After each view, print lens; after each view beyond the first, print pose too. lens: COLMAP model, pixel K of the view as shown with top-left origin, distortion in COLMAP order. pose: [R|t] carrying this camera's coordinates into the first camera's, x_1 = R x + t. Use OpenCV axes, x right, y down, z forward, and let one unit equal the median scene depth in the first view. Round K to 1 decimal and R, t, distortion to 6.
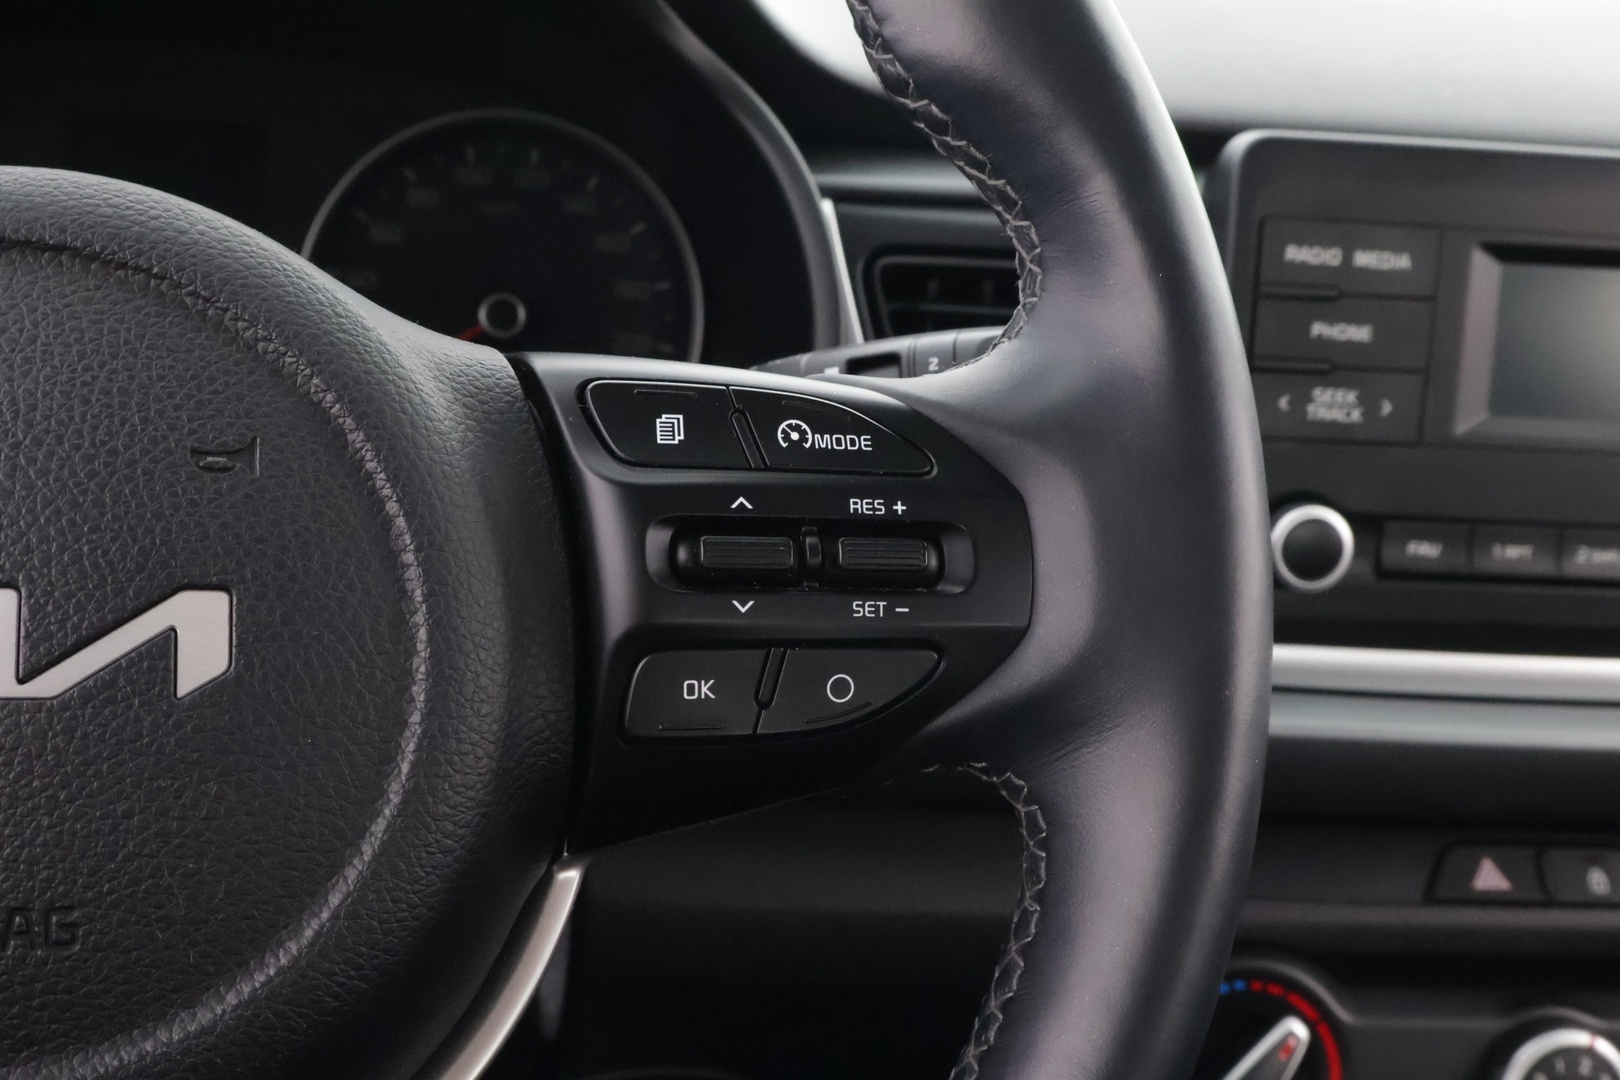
lens RADIAL K [[2058.7, 0, 810.0], [0, 2058.7, 540.0], [0, 0, 1]] dist [-0.000413, 0.012053]
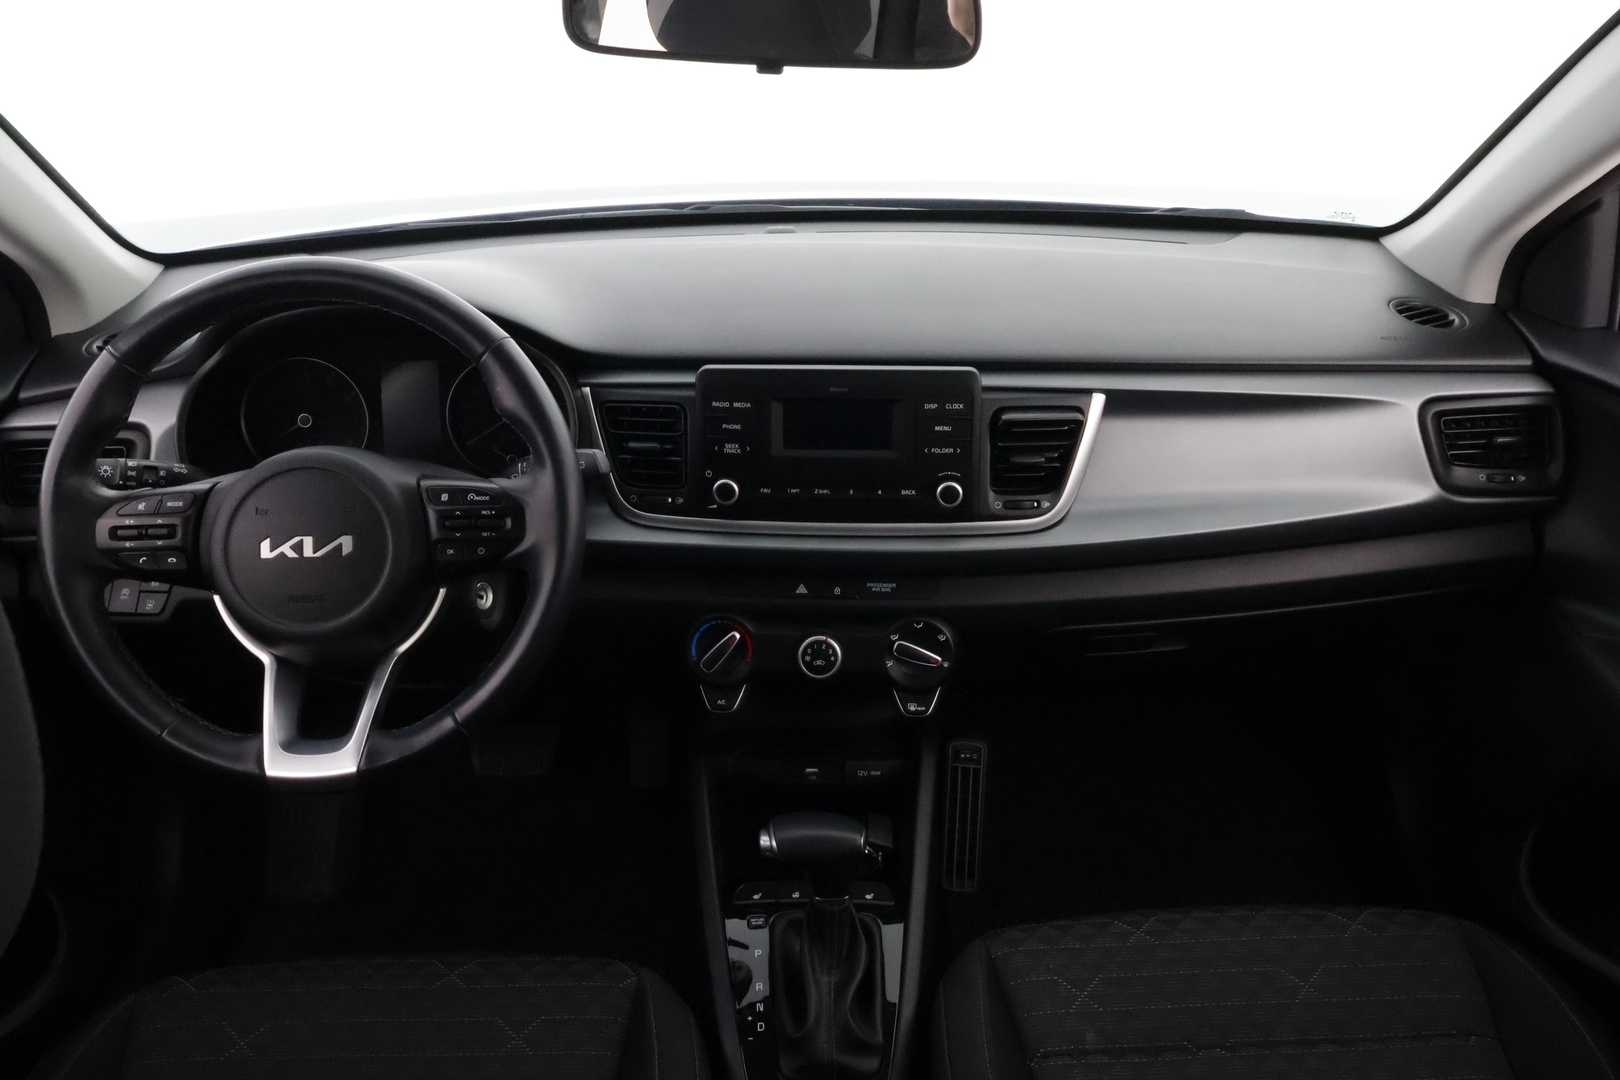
lens RADIAL K [[1336.3, 0, 810.0], [0, 1336.3, 540.0], [0, 0, 1]] dist [-0.000182, 0.006693]
pose [[0.982863, -0.007424, -0.184186, 1.299060], [0.030443, 0.992006, 0.122467, -0.300519], [0.181804, -0.125975, 0.975232, -1.833094]]
